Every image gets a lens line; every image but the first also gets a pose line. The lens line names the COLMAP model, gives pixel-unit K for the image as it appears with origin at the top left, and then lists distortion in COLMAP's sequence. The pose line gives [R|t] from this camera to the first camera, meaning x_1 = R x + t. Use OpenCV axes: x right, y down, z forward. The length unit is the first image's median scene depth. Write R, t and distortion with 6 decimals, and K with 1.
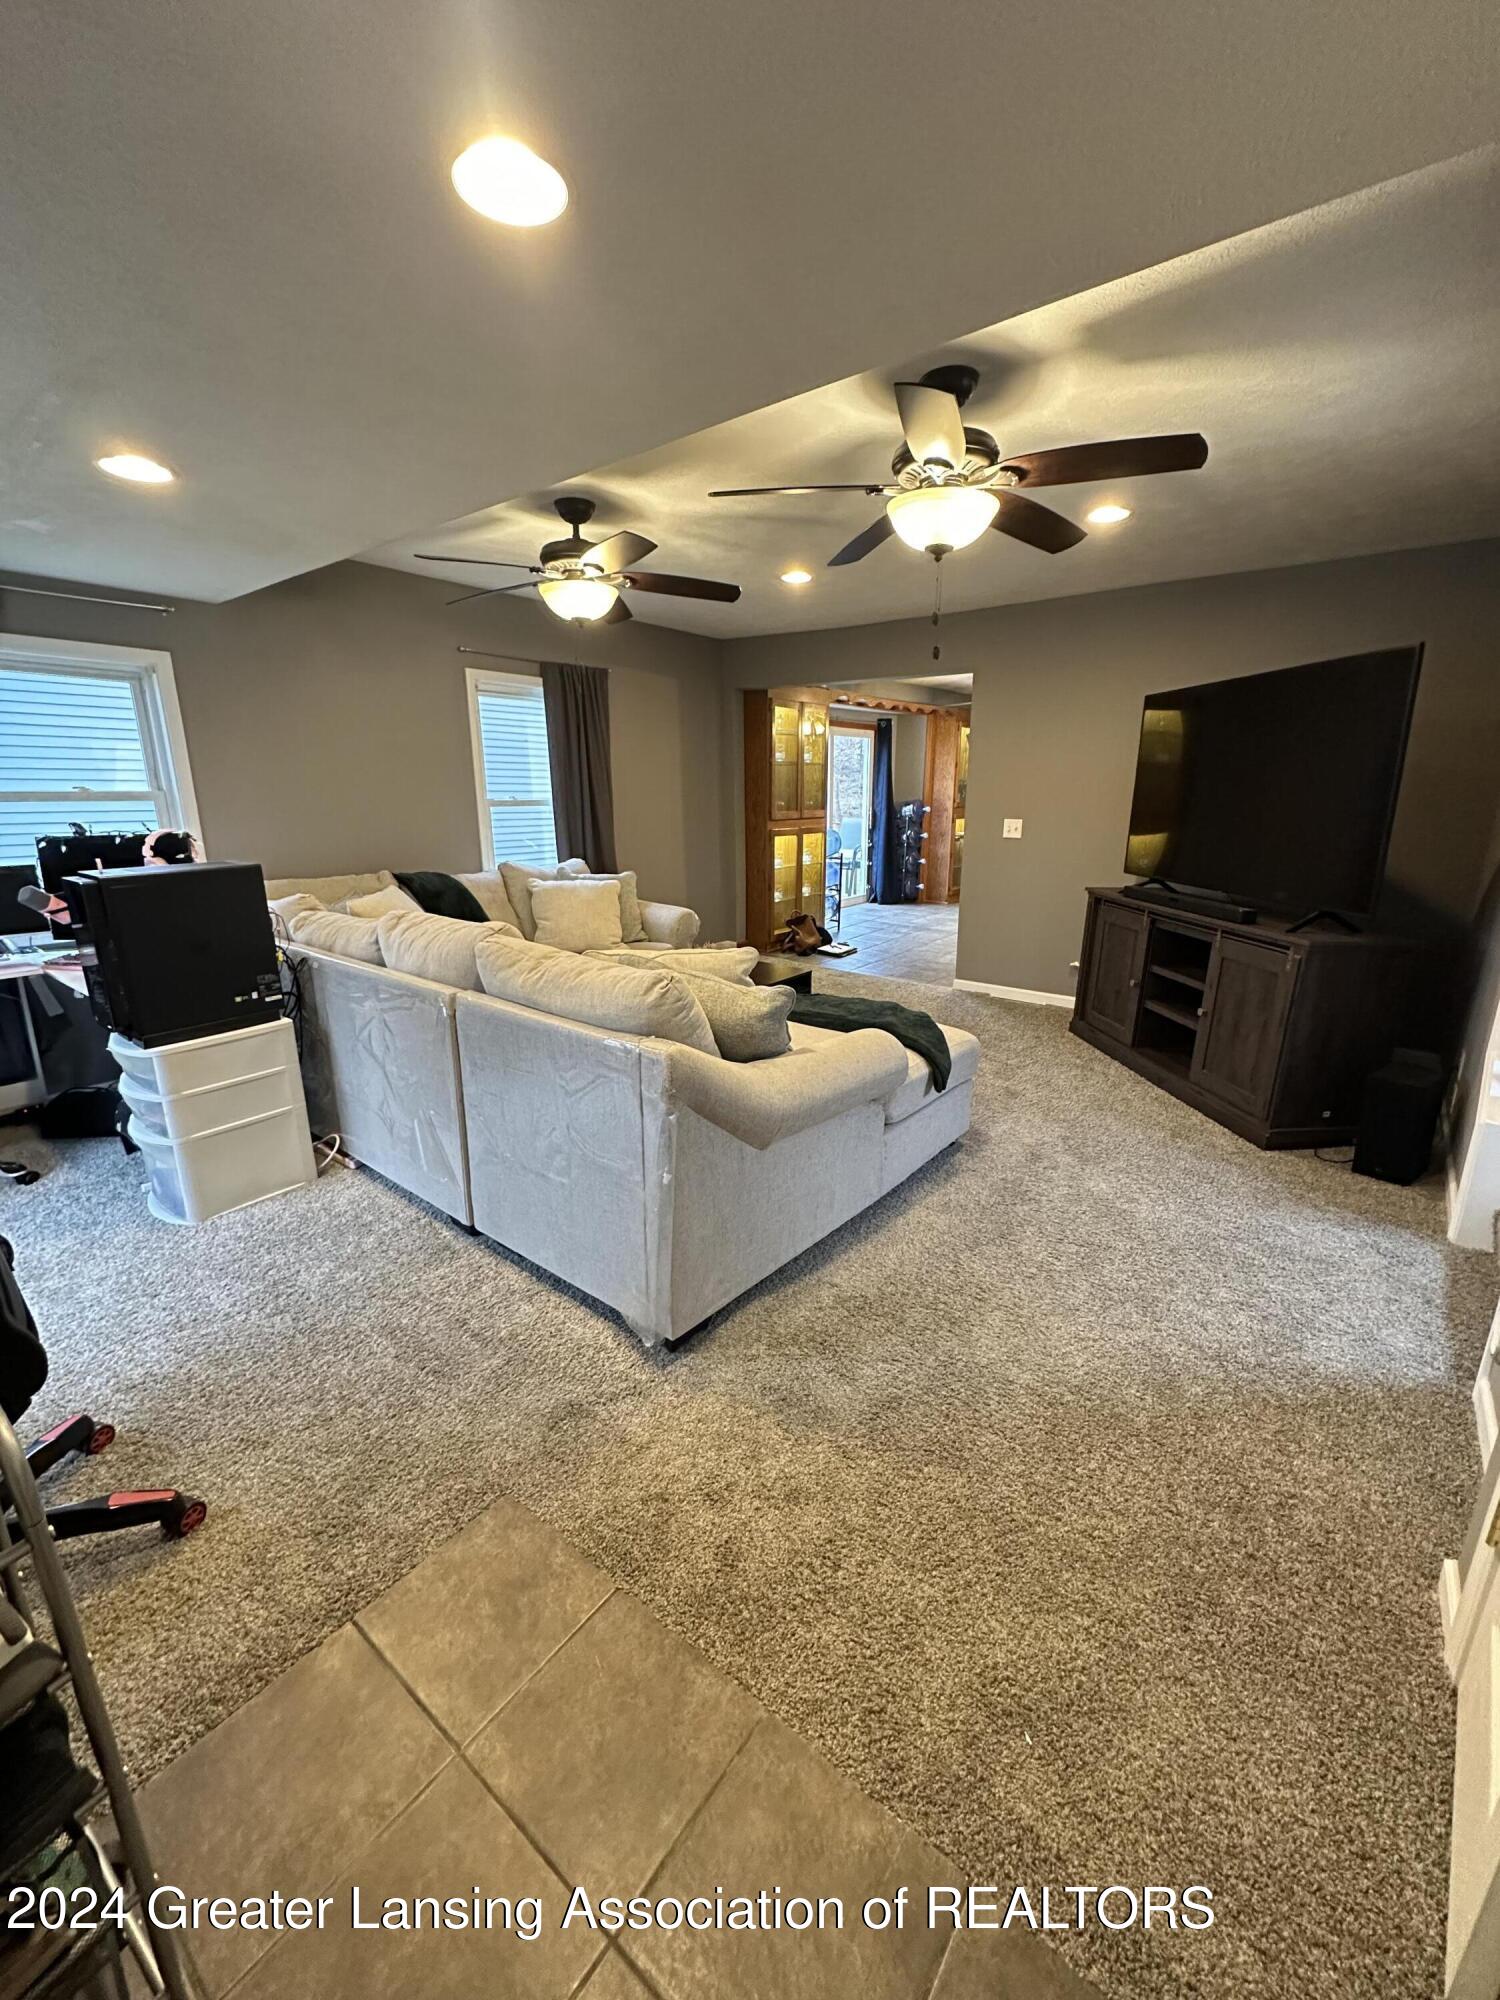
lens RADIAL K [[795.7, 0, 755.9], [0, 795.7, 995.9], [0, 0, 1]] dist [0.001448, 0.000115]
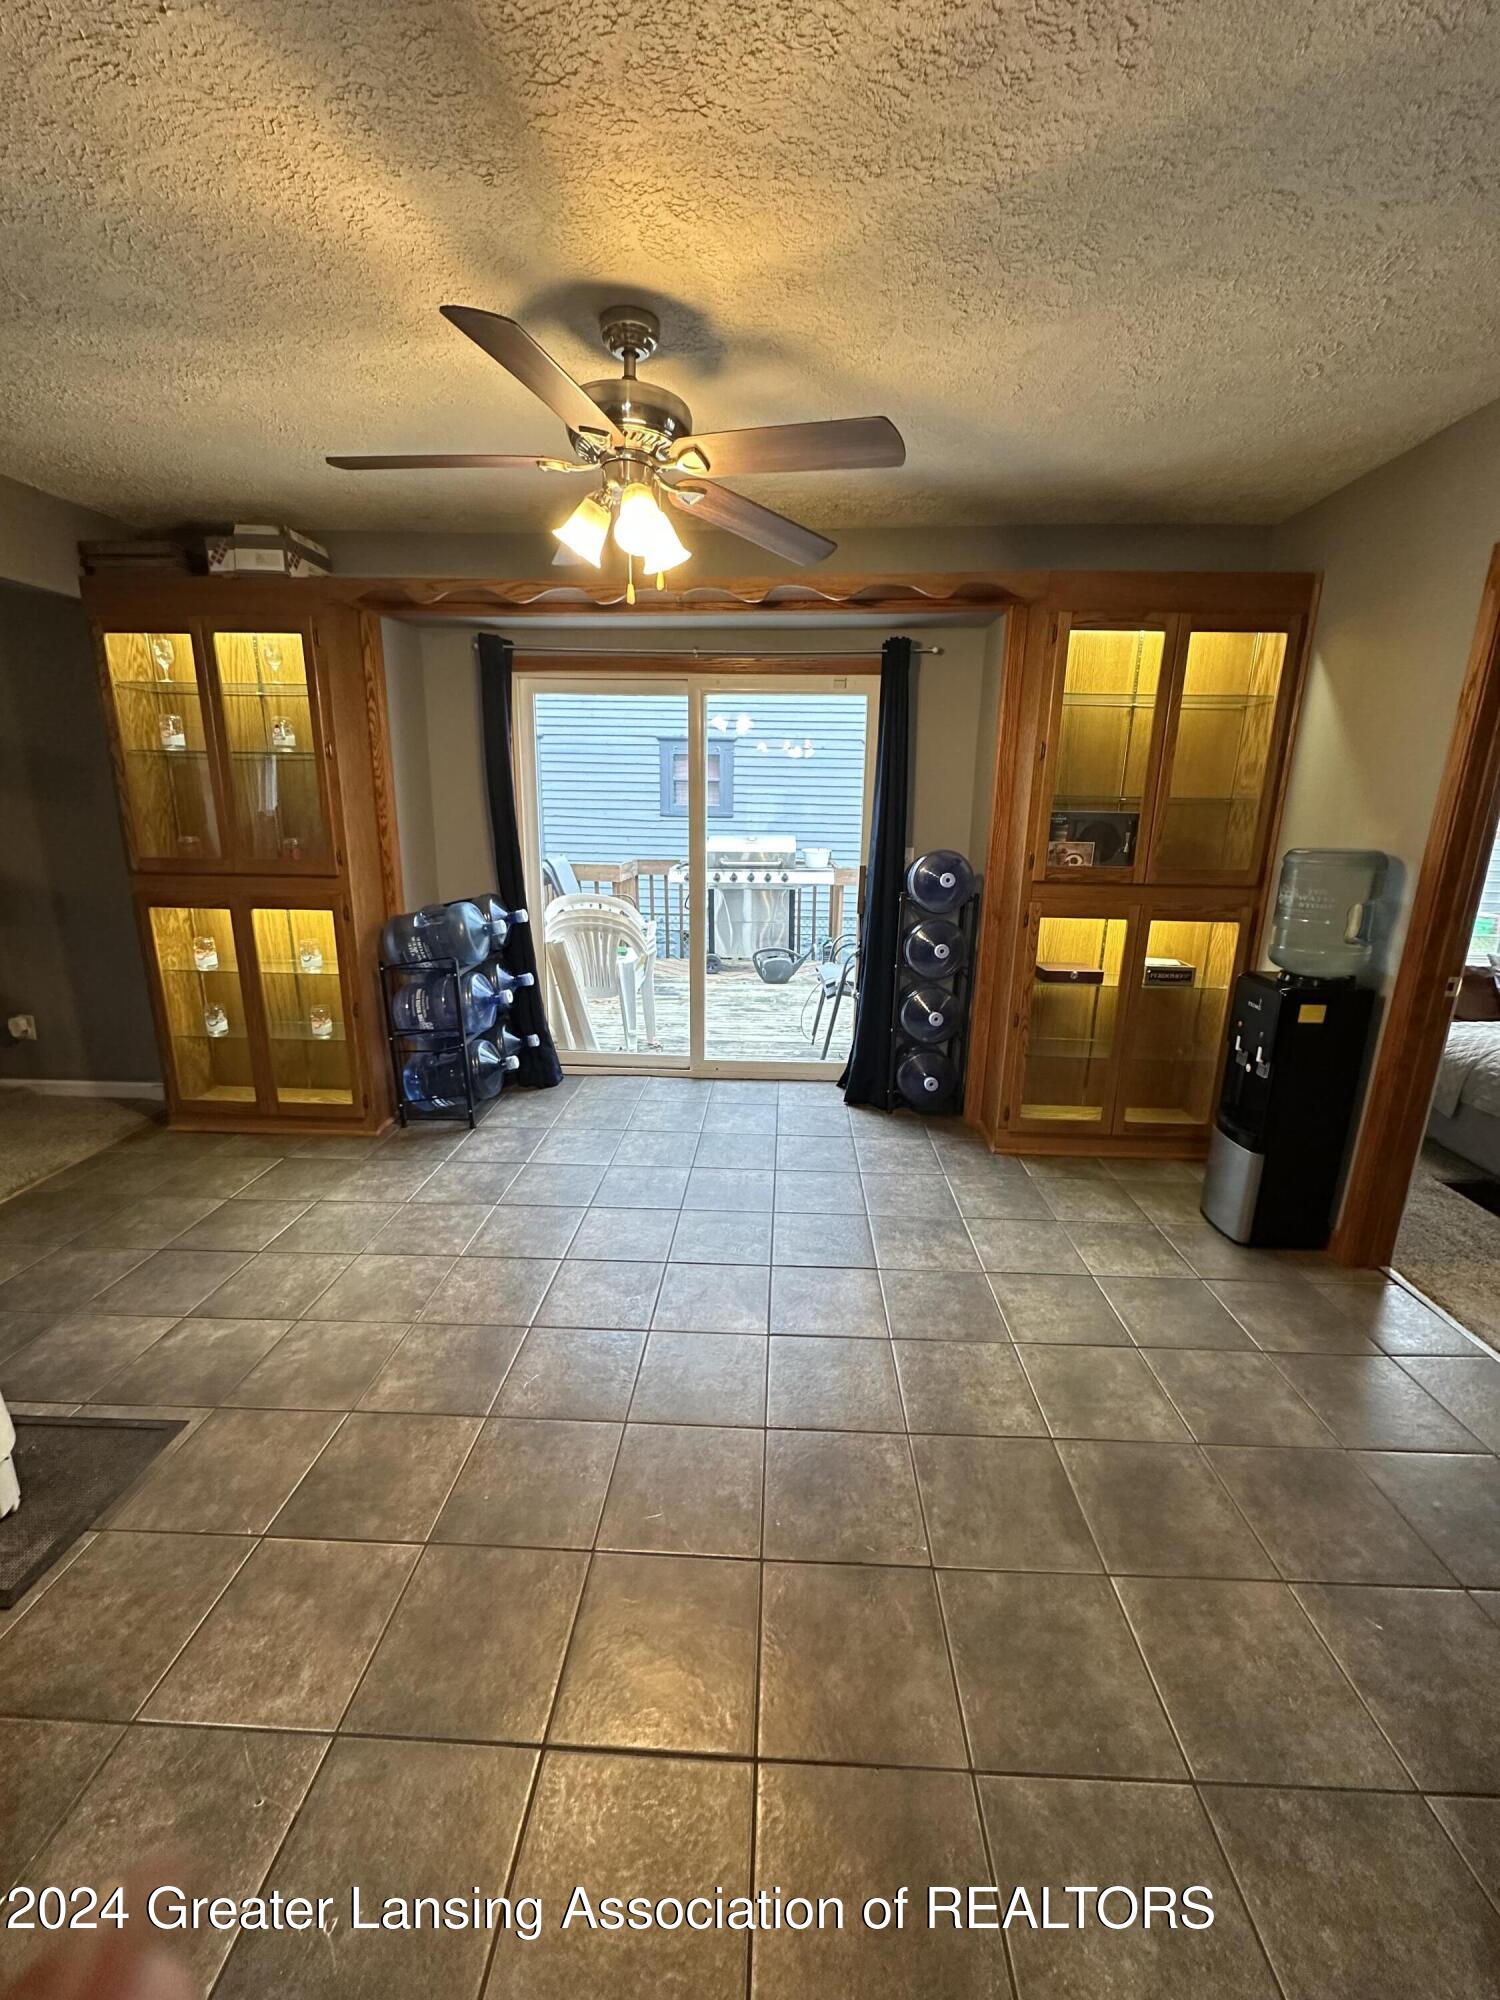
lens RADIAL K [[795.7, 0, 755.0], [0, 795.7, 1000.5], [0, 0, 1]] dist [0.001448, 0.000115]
pose [[0.596410, 0.200377, -0.777267, 0.500248], [-0.232133, 0.970019, 0.071949, -0.216272], [0.768381, 0.137519, 0.625043, 0.823727]]
